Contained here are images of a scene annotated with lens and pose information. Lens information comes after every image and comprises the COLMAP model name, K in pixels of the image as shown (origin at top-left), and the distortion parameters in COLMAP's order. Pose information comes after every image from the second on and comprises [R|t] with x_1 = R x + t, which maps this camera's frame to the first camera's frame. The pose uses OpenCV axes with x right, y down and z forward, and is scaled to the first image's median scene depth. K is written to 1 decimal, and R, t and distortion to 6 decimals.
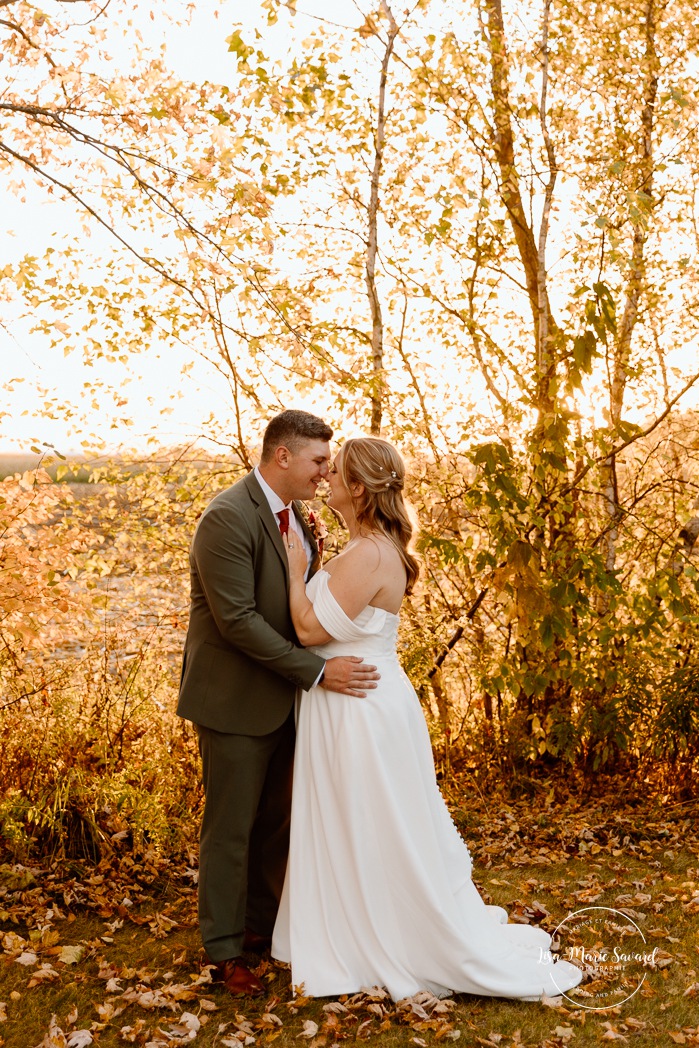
lens RADIAL K [[1479.9, 0, 351.8], [0, 1479.9, 524.7], [0, 0, 1]] dist [-0.006860, 0.000000]
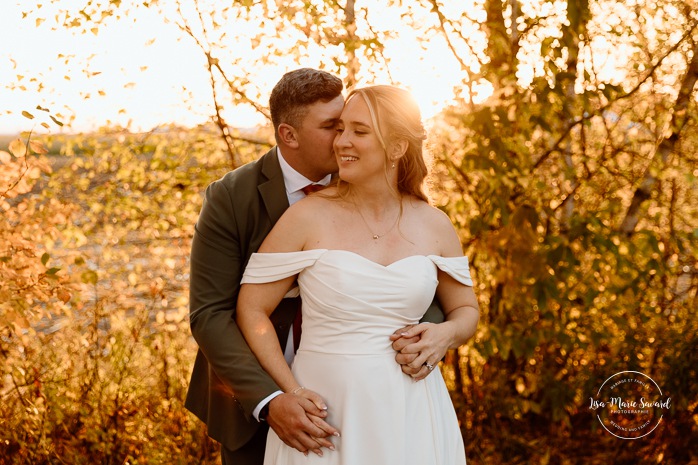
lens RADIAL K [[1230.6, 0, 345.2], [0, 1230.6, 234.9], [0, 0, 1]] dist [-0.004473, 0.000000]
pose [[0.997745, -0.023269, 0.062953, -0.047336], [0.020693, 0.998934, 0.041270, -0.004650], [-0.063846, -0.039874, 0.997163, 0.174397]]
